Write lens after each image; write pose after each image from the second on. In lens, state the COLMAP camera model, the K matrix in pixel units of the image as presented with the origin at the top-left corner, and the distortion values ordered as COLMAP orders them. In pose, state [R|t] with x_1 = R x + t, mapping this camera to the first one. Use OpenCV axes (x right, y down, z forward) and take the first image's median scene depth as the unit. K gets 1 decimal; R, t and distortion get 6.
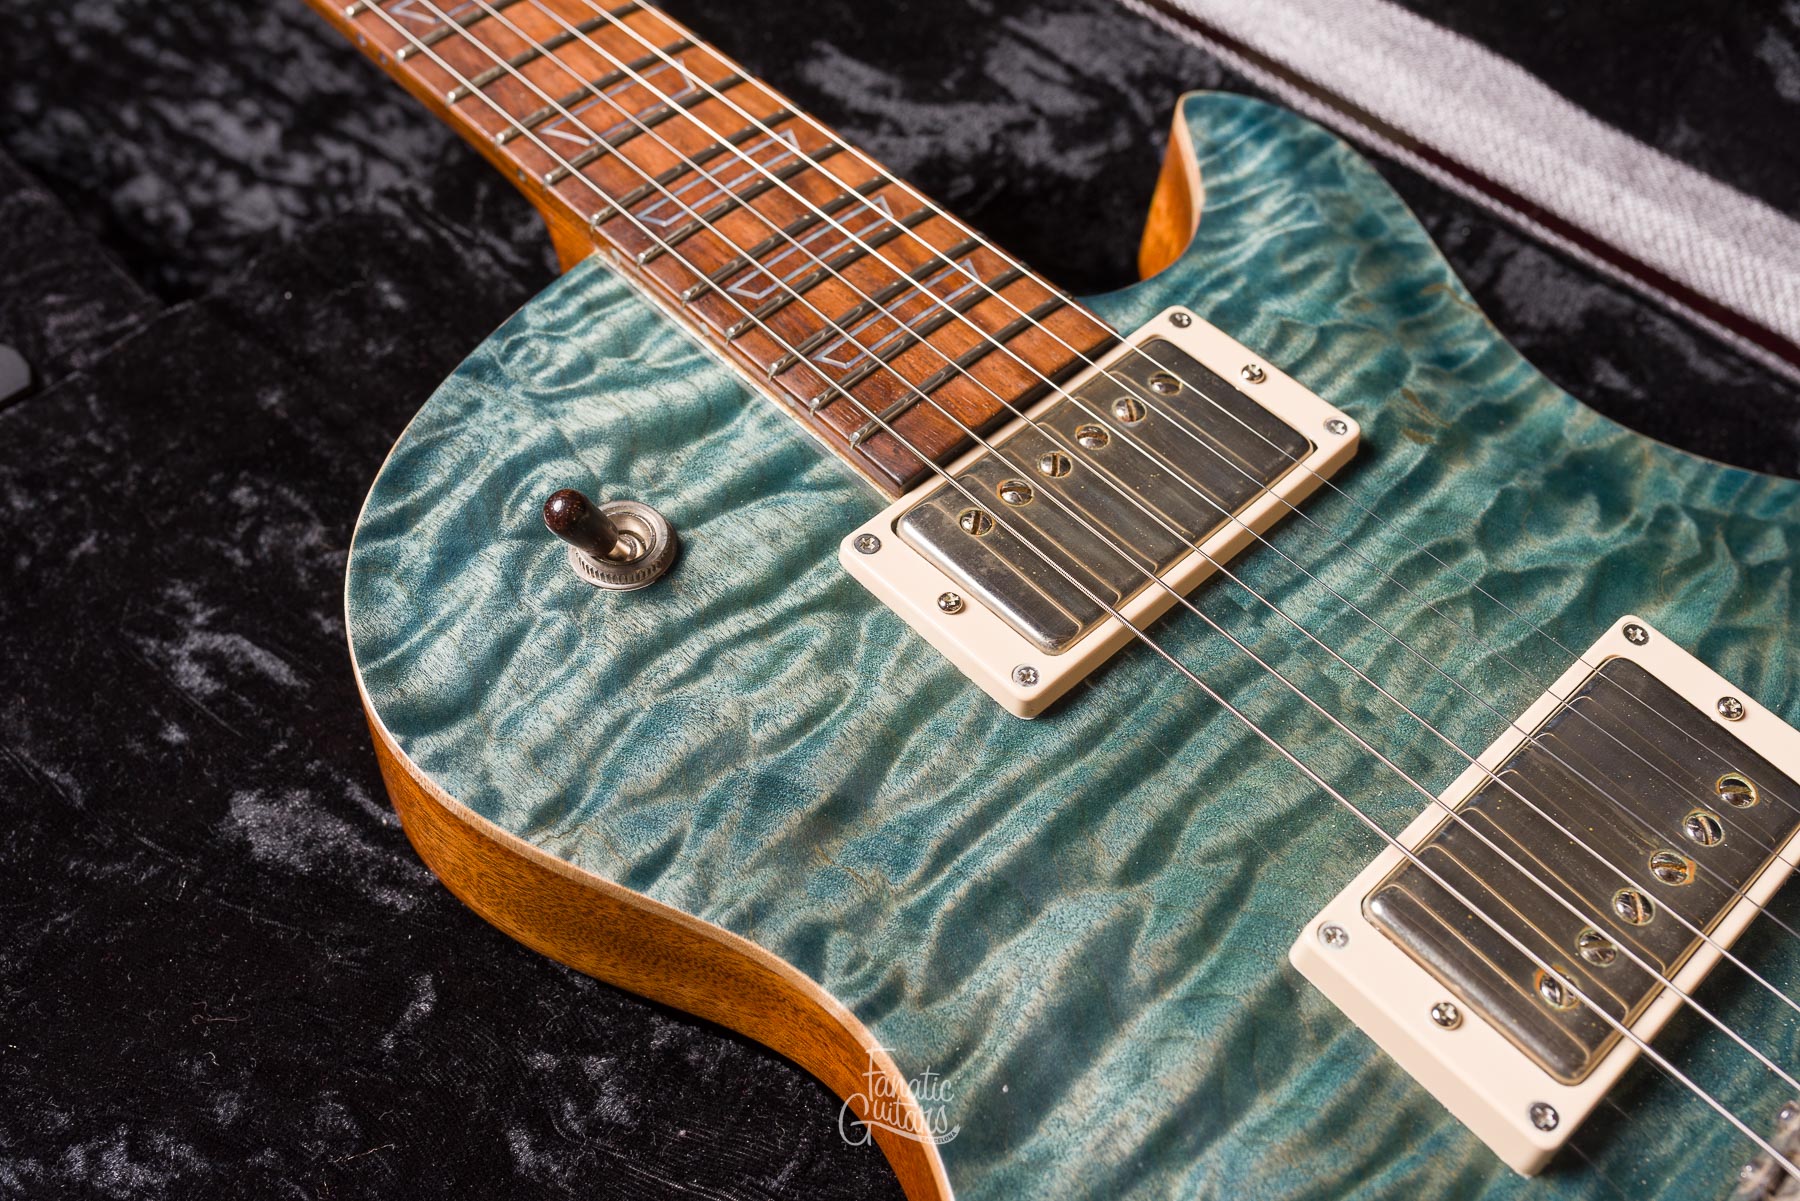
lens RADIAL K [[1805.5, 0, 900.0], [0, 1805.5, 600.5], [0, 0, 1]] dist [0.000312, -0.003427]
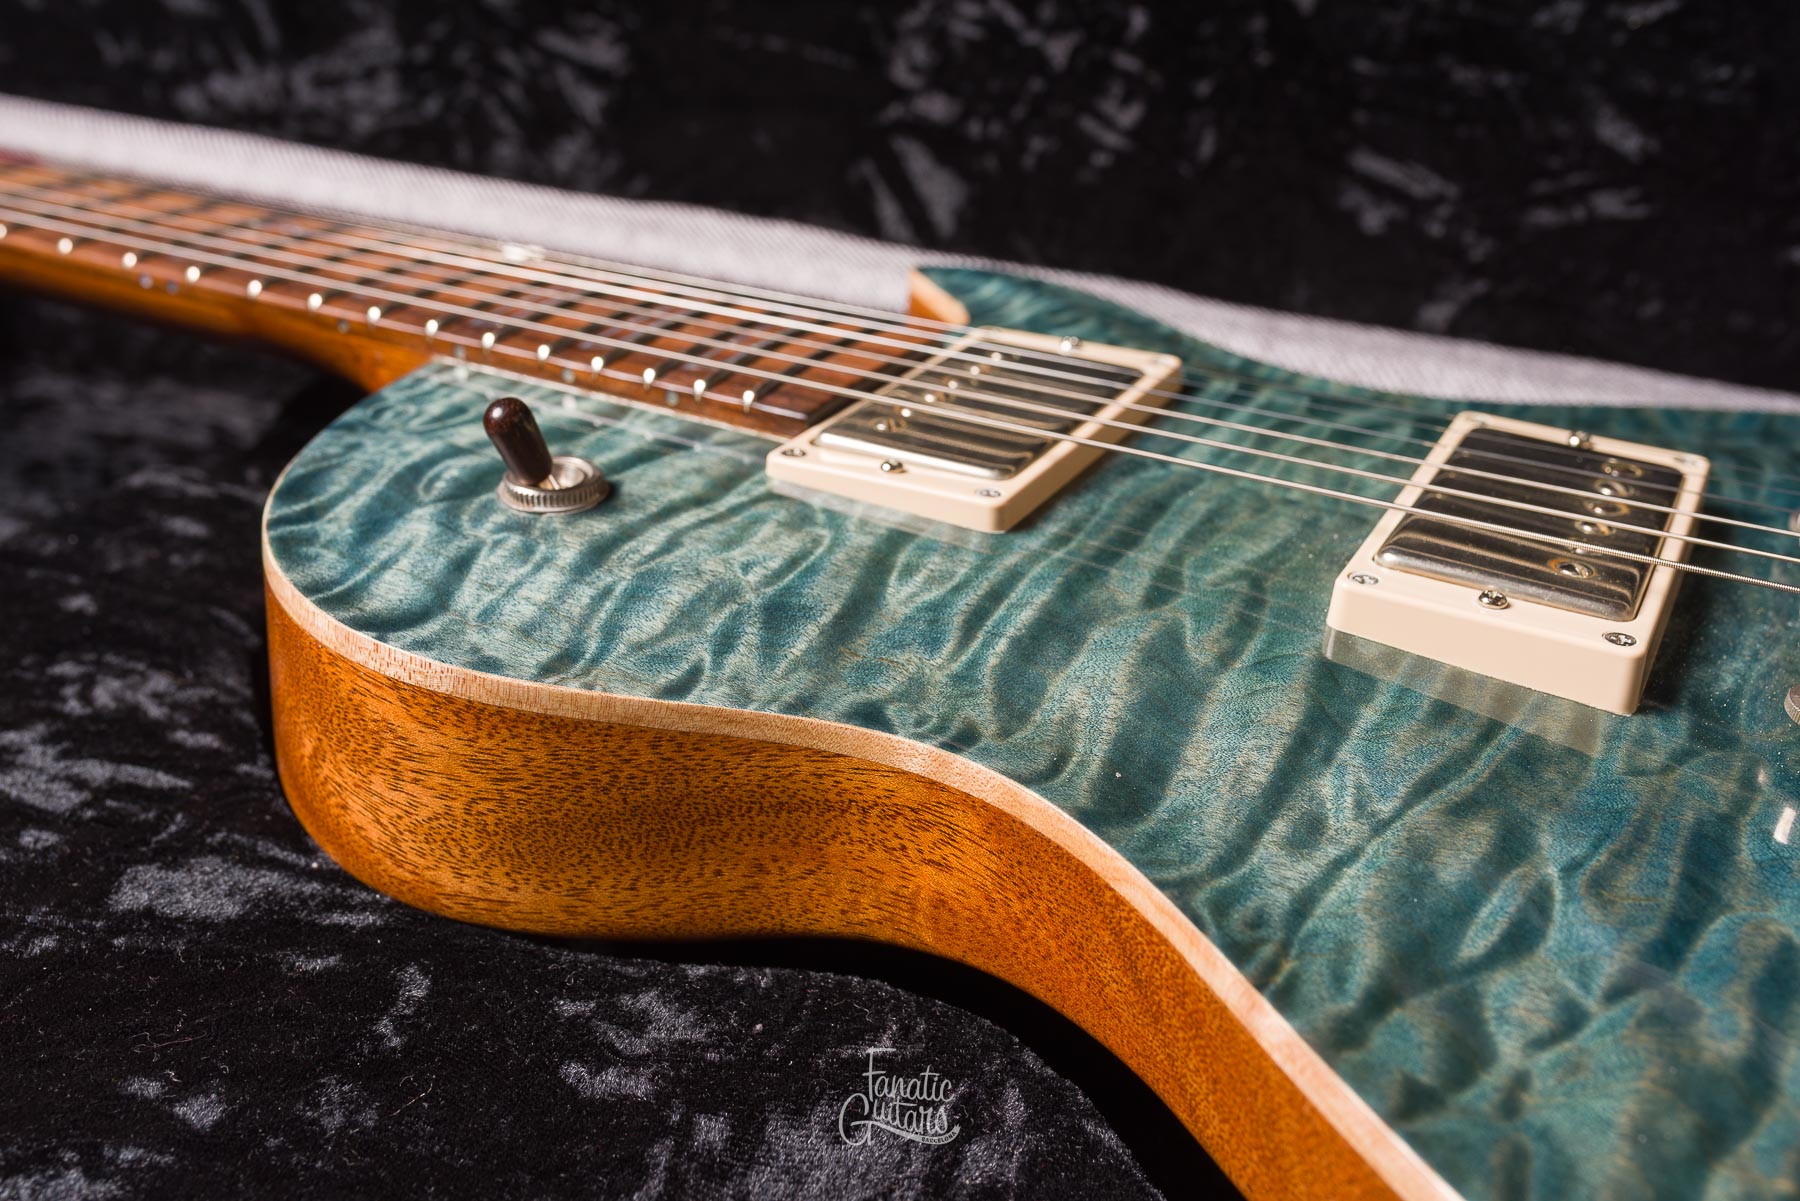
lens RADIAL K [[1827.4, 0, 900.0], [0, 1827.4, 600.5], [0, 0, 1]] dist [0.005065, 0.000208]
pose [[0.947302, -0.154190, 0.280794, -0.246633], [0.263138, 0.874444, -0.407560, 0.446890], [-0.182697, 0.459970, 0.868936, 0.120914]]
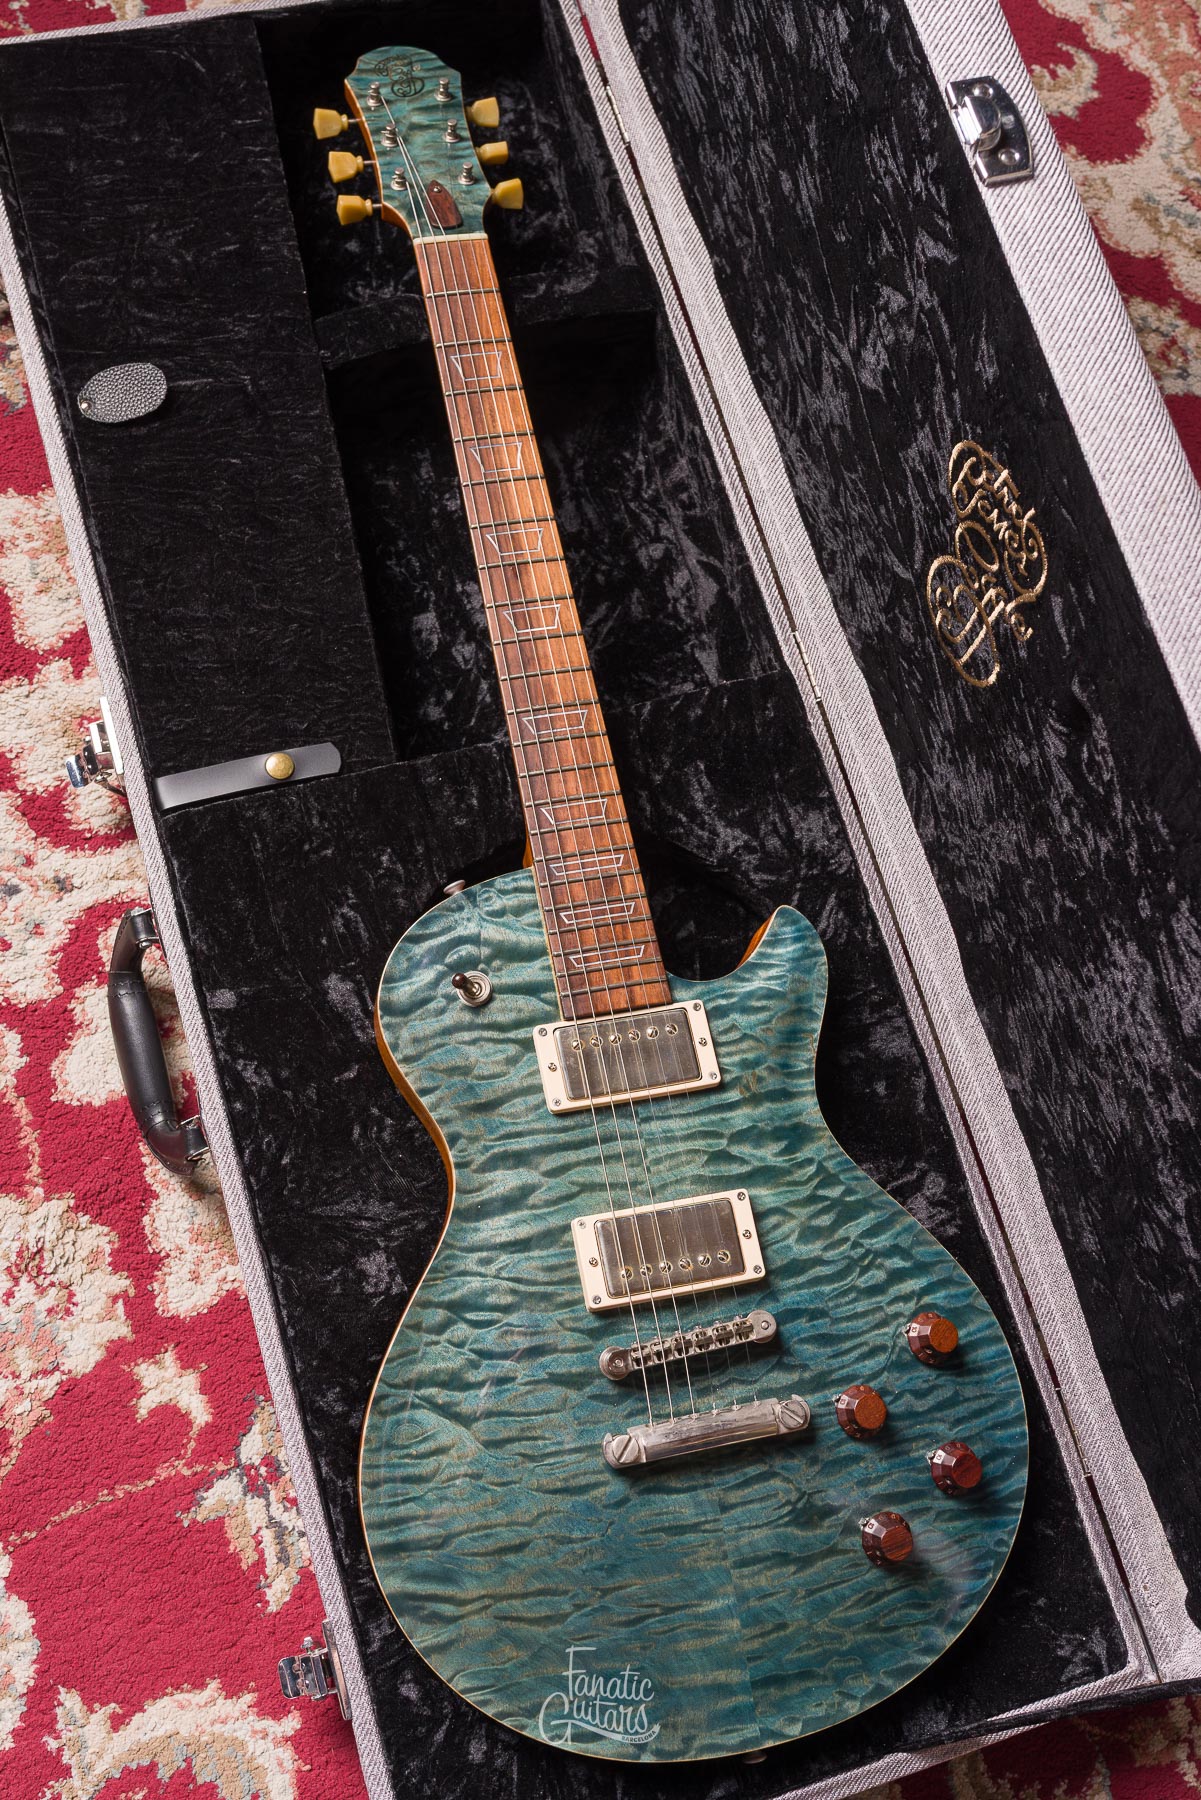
lens RADIAL K [[1890.5, 0, 578.4], [0, 1890.5, 905.0], [0, 0, 1]] dist [0.001614, -0.007127]
pose [[0.841249, 0.529191, -0.110712, 0.250267], [-0.482631, 0.827347, 0.287340, -1.063033], [0.243655, -0.188292, 0.951409, -1.808571]]
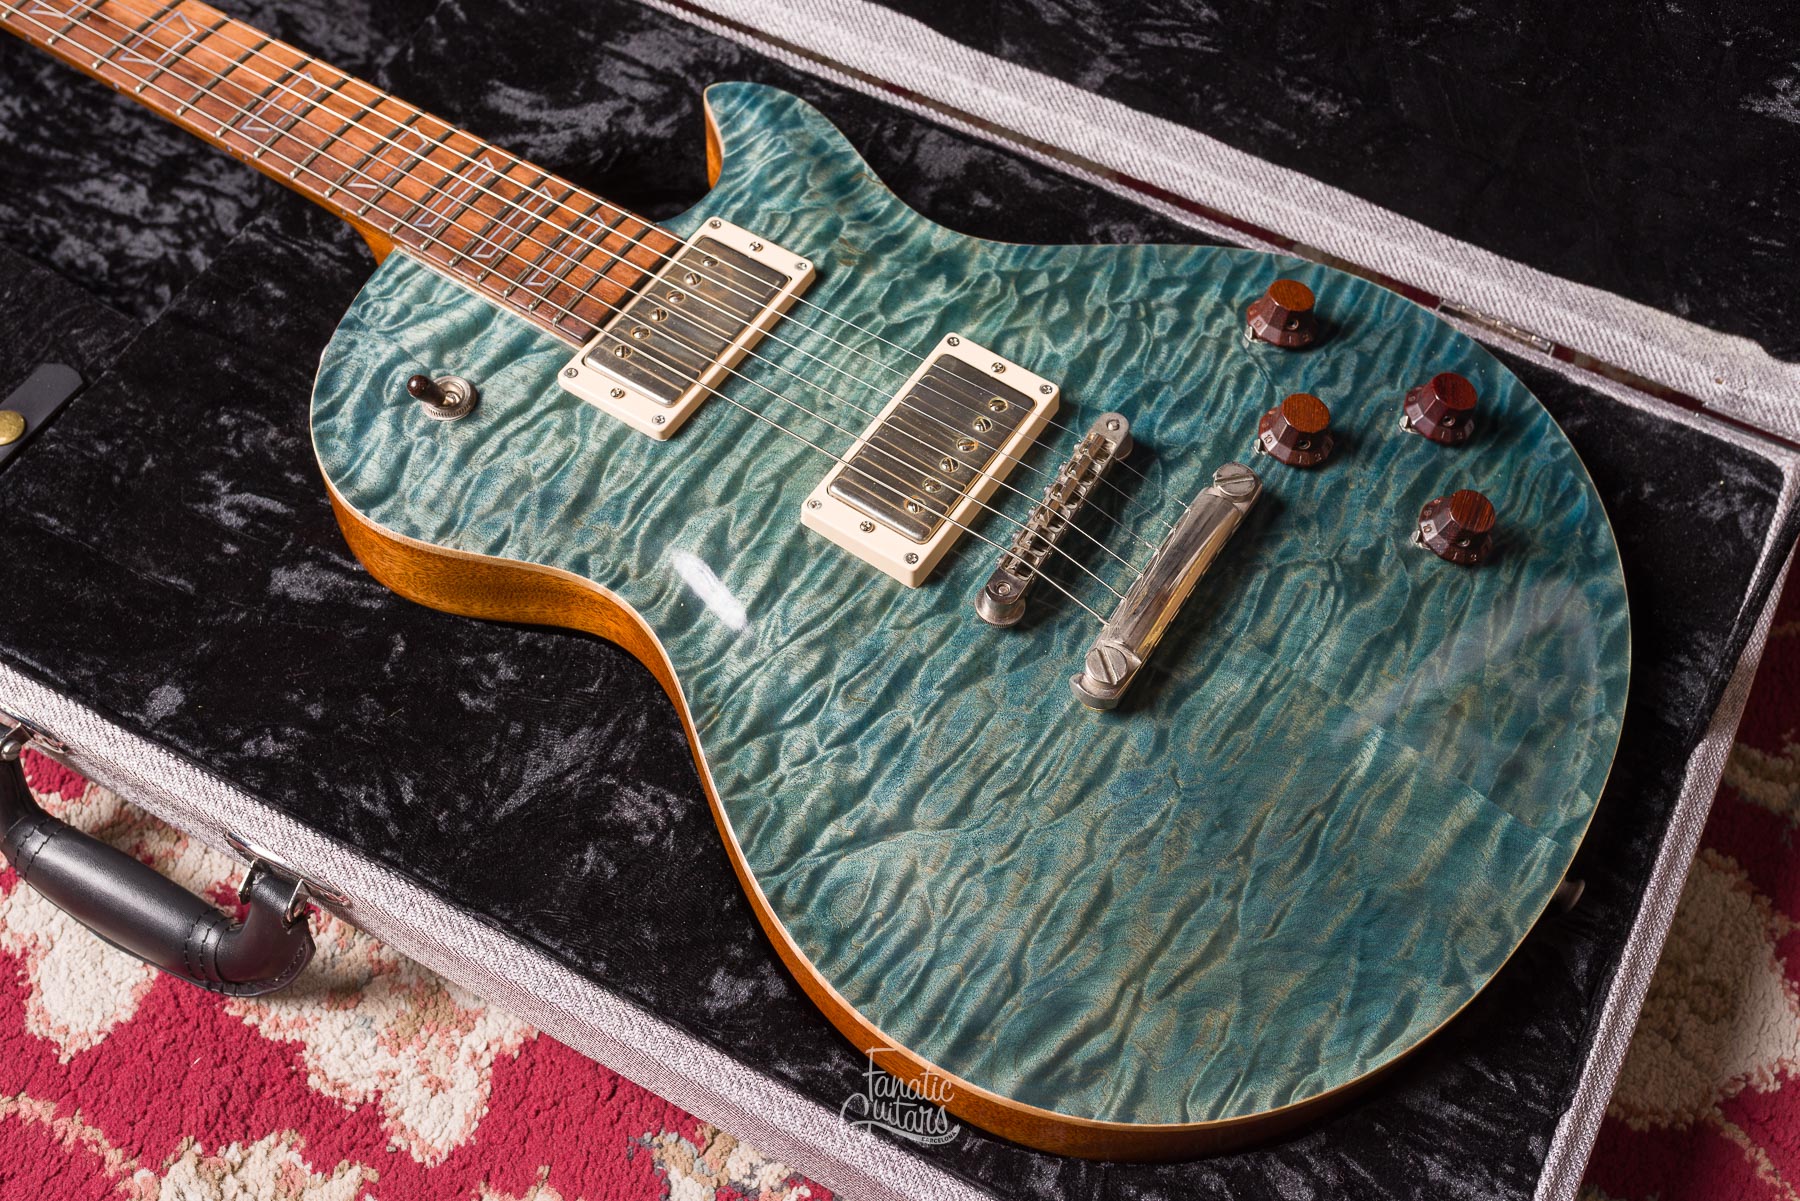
lens RADIAL K [[1924.8, 0, 906.0], [0, 1924.8, 594.3], [0, 0, 1]] dist [-0.001022, 0.001657]
pose [[0.974282, -0.208499, 0.085461, 0.101842], [0.201448, 0.975869, 0.084248, 0.095222], [-0.100964, -0.064865, 0.992773, -1.077605]]
